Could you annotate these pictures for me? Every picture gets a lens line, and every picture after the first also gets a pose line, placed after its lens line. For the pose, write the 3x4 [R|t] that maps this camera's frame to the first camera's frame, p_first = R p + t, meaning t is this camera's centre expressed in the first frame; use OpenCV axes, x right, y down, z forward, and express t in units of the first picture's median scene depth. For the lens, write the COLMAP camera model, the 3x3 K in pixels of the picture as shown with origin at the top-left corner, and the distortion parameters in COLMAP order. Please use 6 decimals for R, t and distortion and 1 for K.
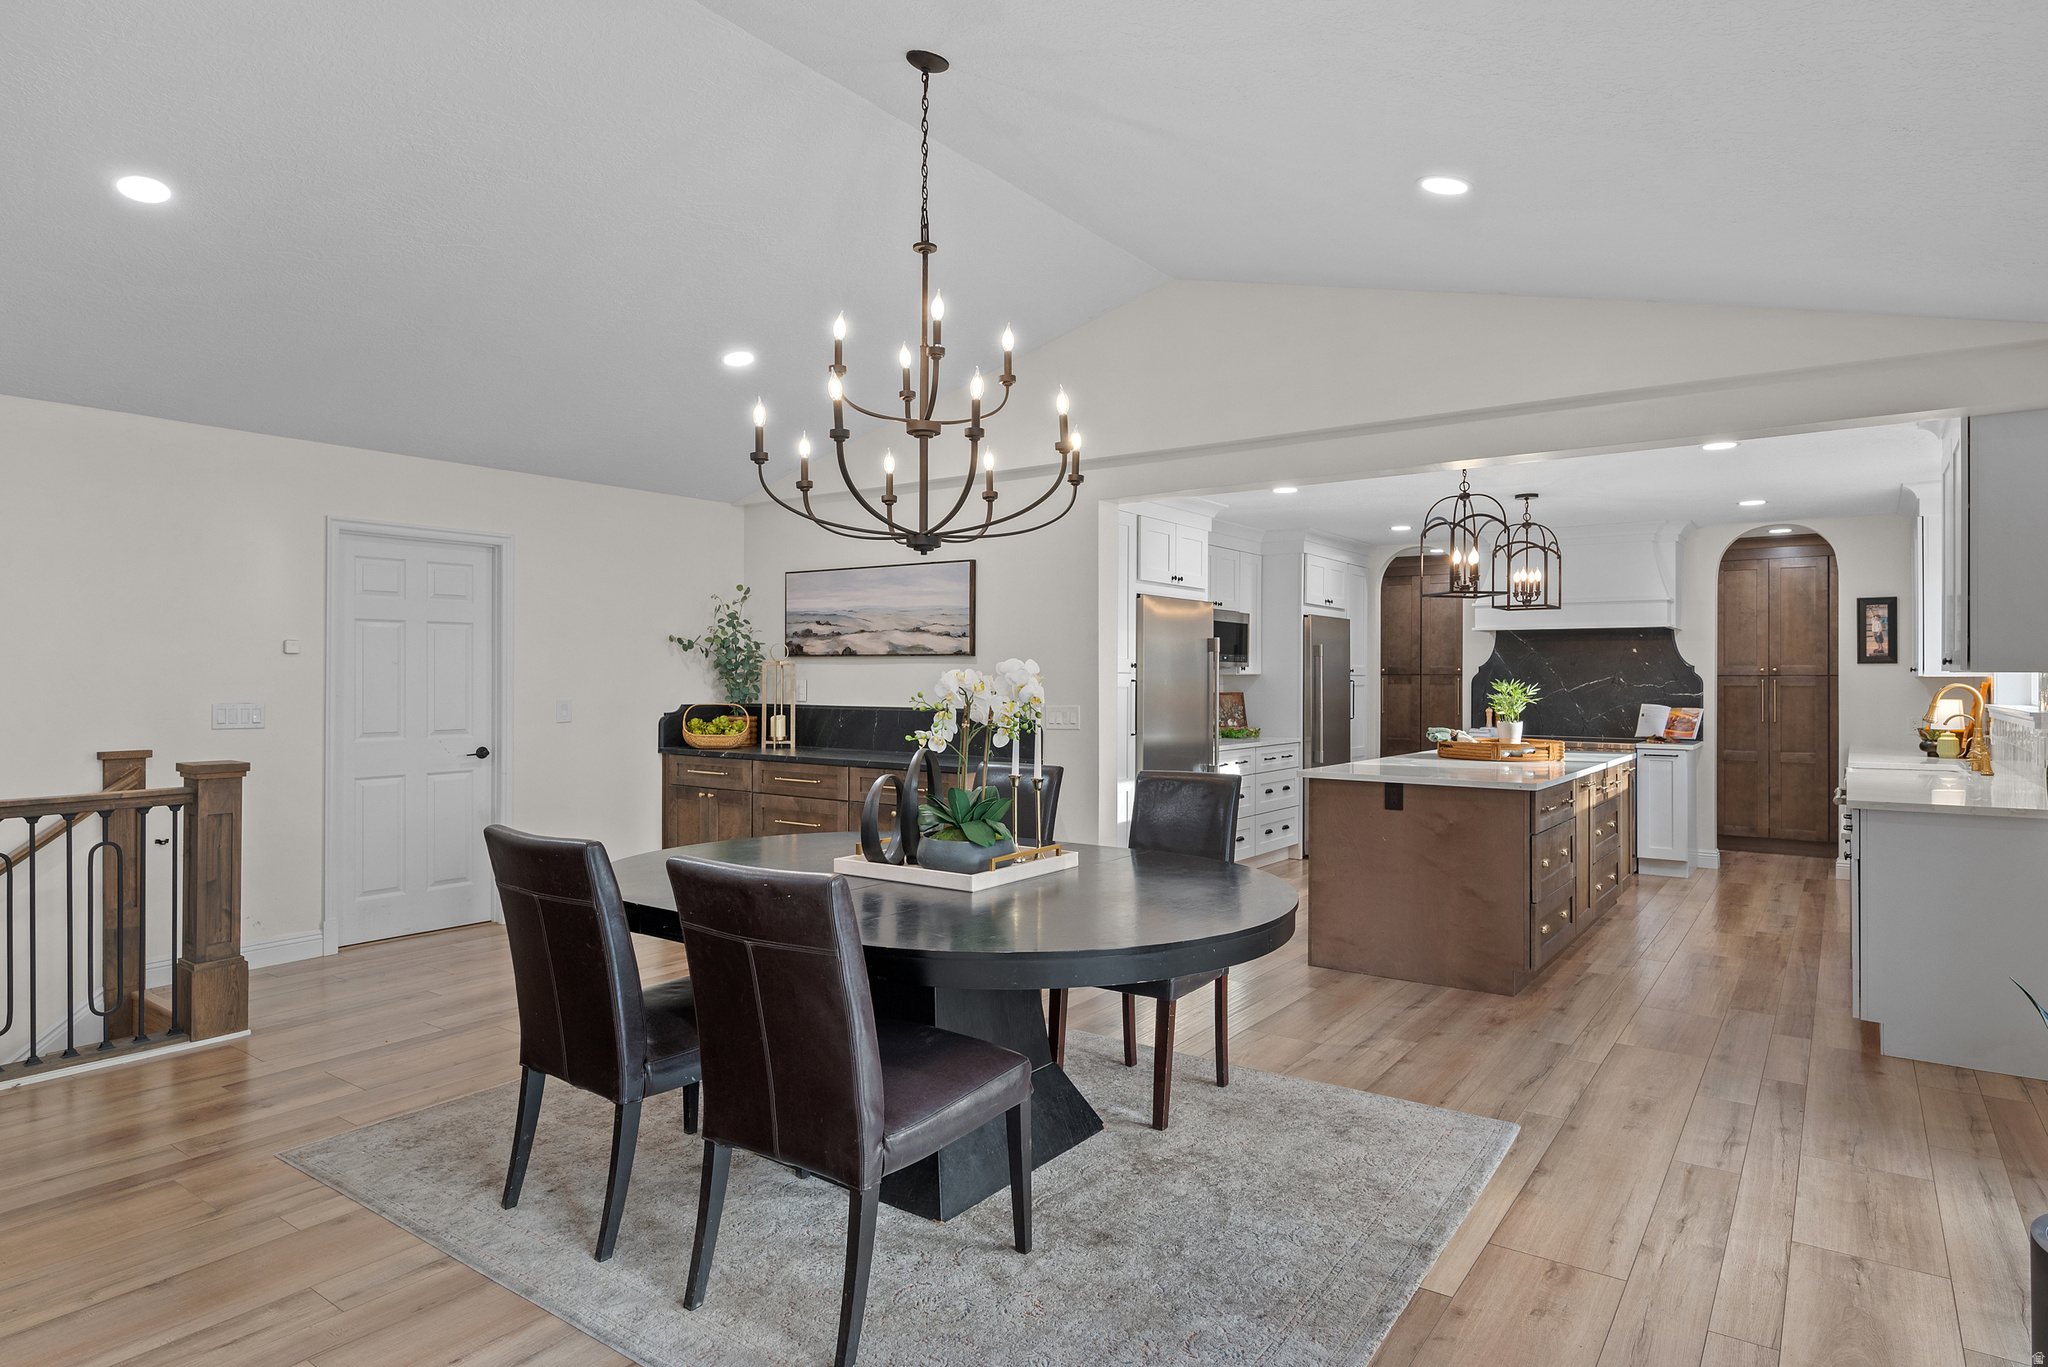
lens RADIAL K [[1140.2, 0, 1027.0], [0, 1140.2, 679.0], [0, 0, 1]] dist [-0.003226, 0.001306]
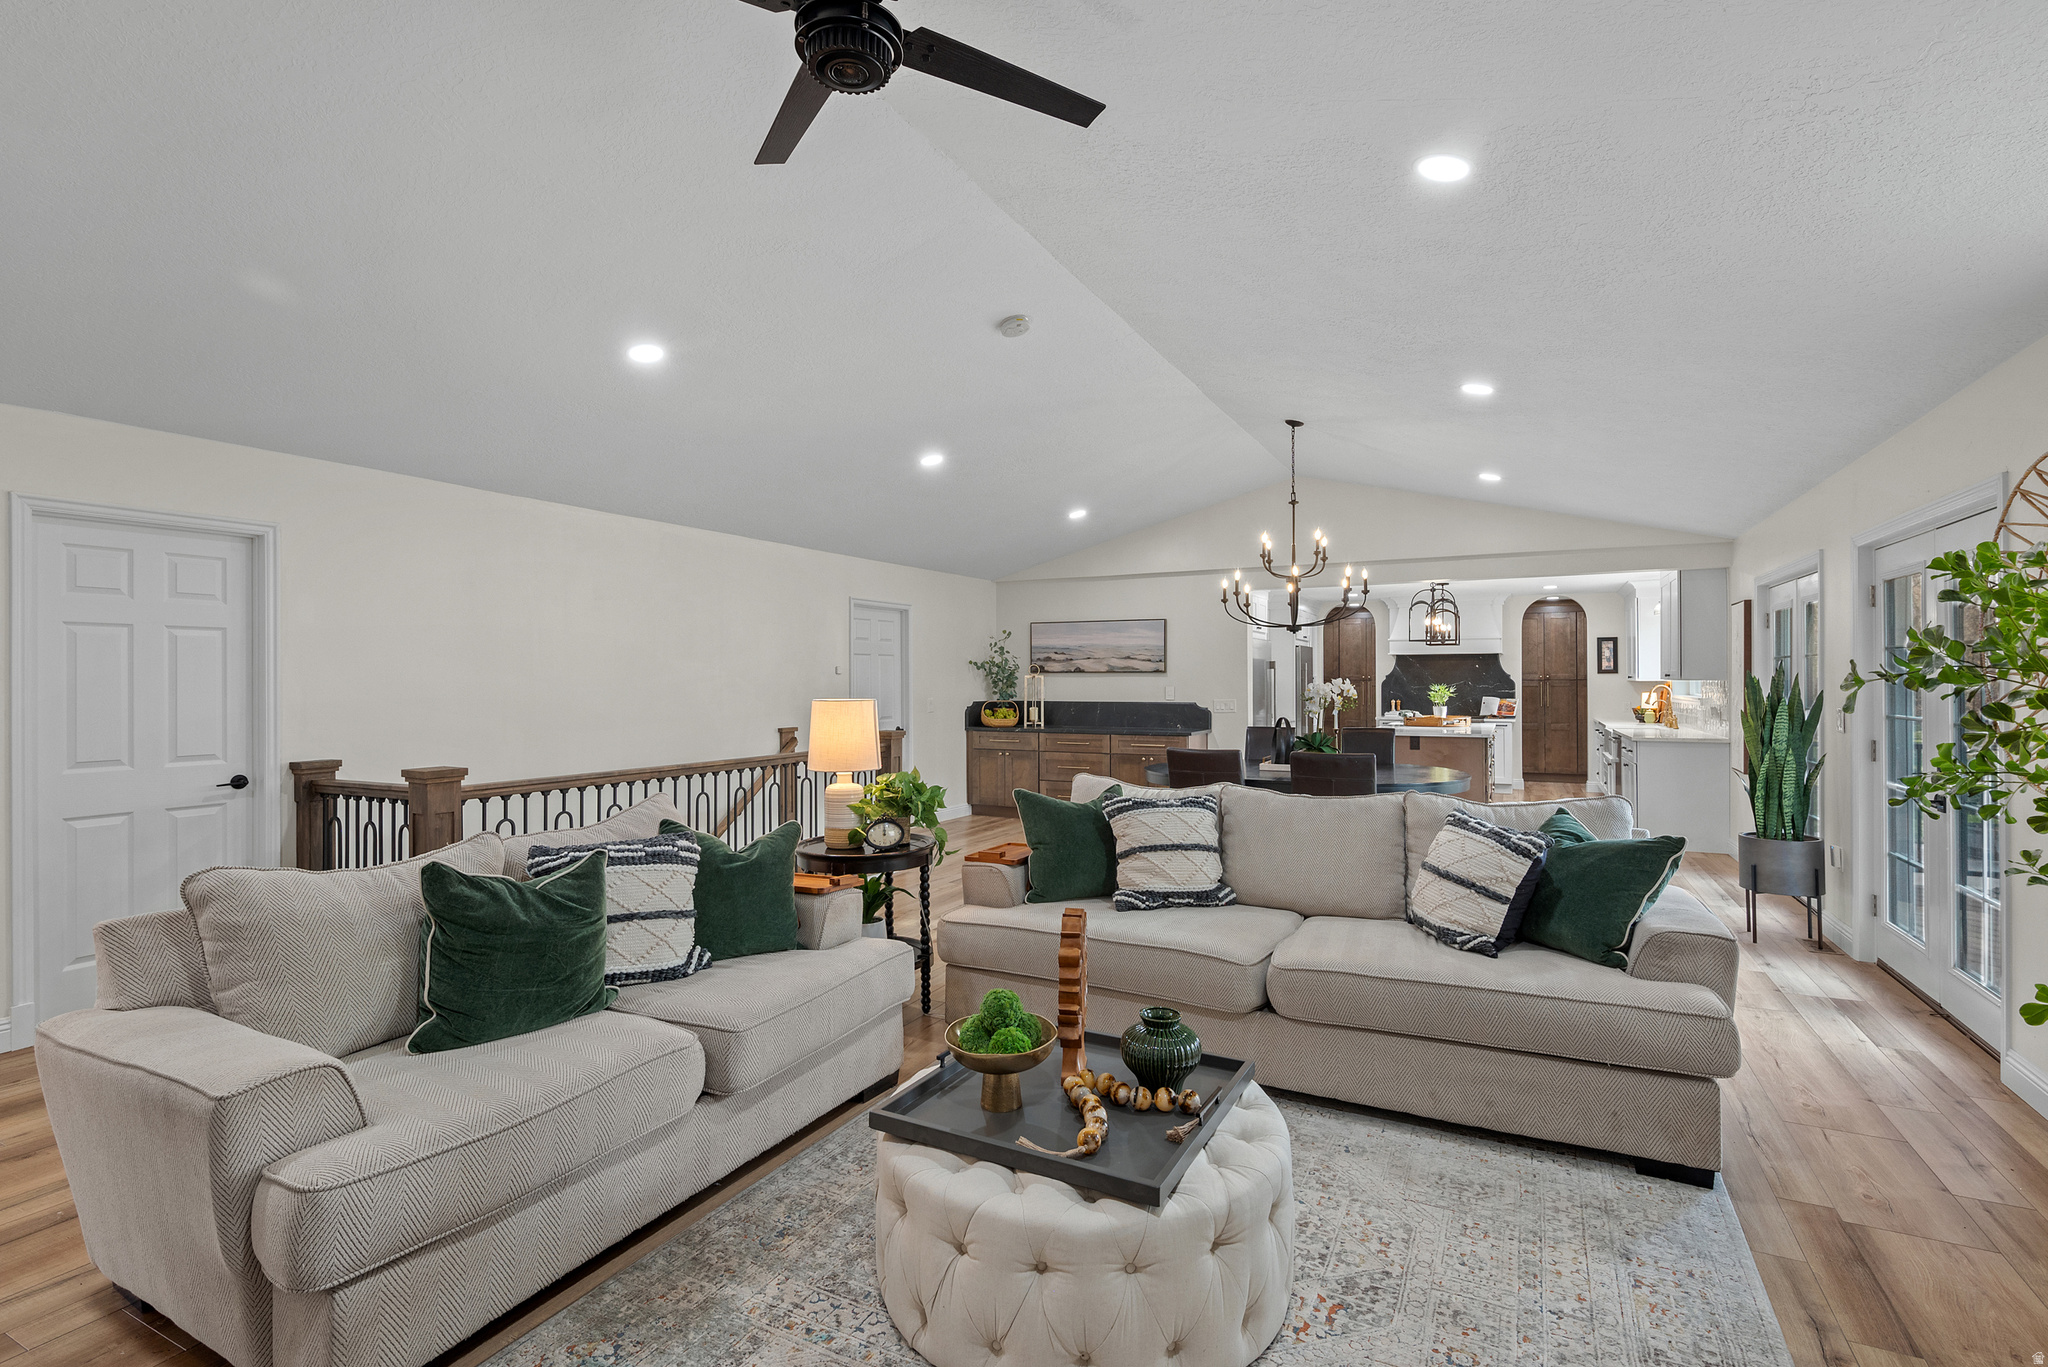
lens RADIAL K [[949.1, 0, 1030.5], [0, 949.1, 675.3], [0, 0, 1]] dist [0.005645, -0.001178]
pose [[0.988157, -0.004925, 0.153370, -0.440443], [0.005982, 0.999961, -0.006437, -0.006790], [-0.153332, 0.007279, 0.988148, -0.400842]]
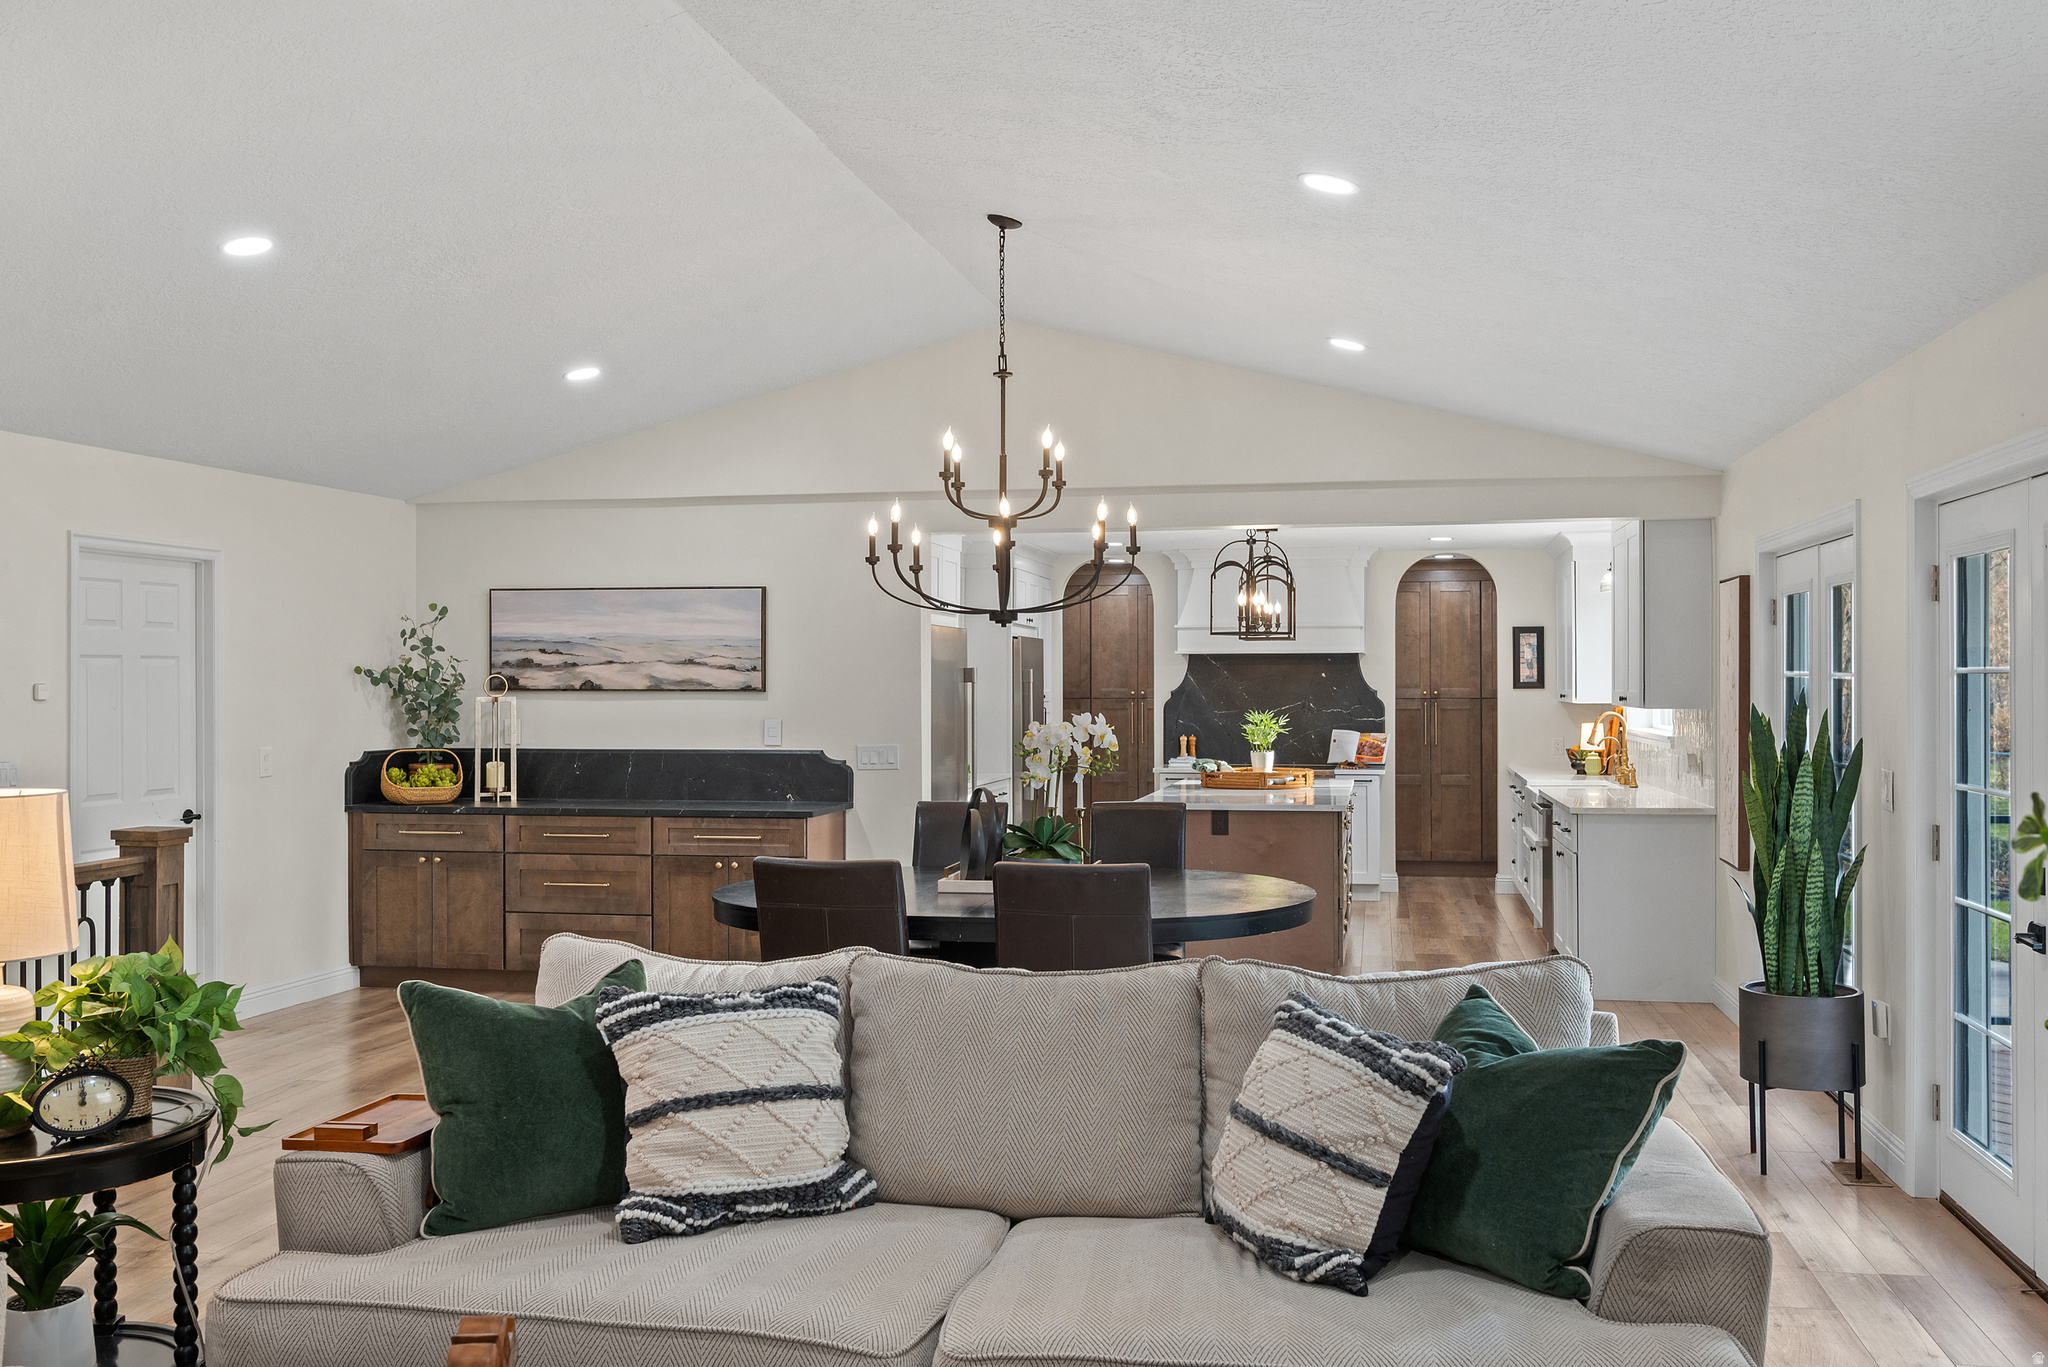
lens RADIAL K [[1790.4, 0, 1027.5], [0, 1790.4, 674.8], [0, 0, 1]] dist [0.000113, 0.004792]
pose [[0.908555, -0.003533, 0.417751, -0.411789], [0.006153, 0.999969, -0.004924, -0.023065], [-0.417720, 0.007044, 0.908548, -0.353800]]
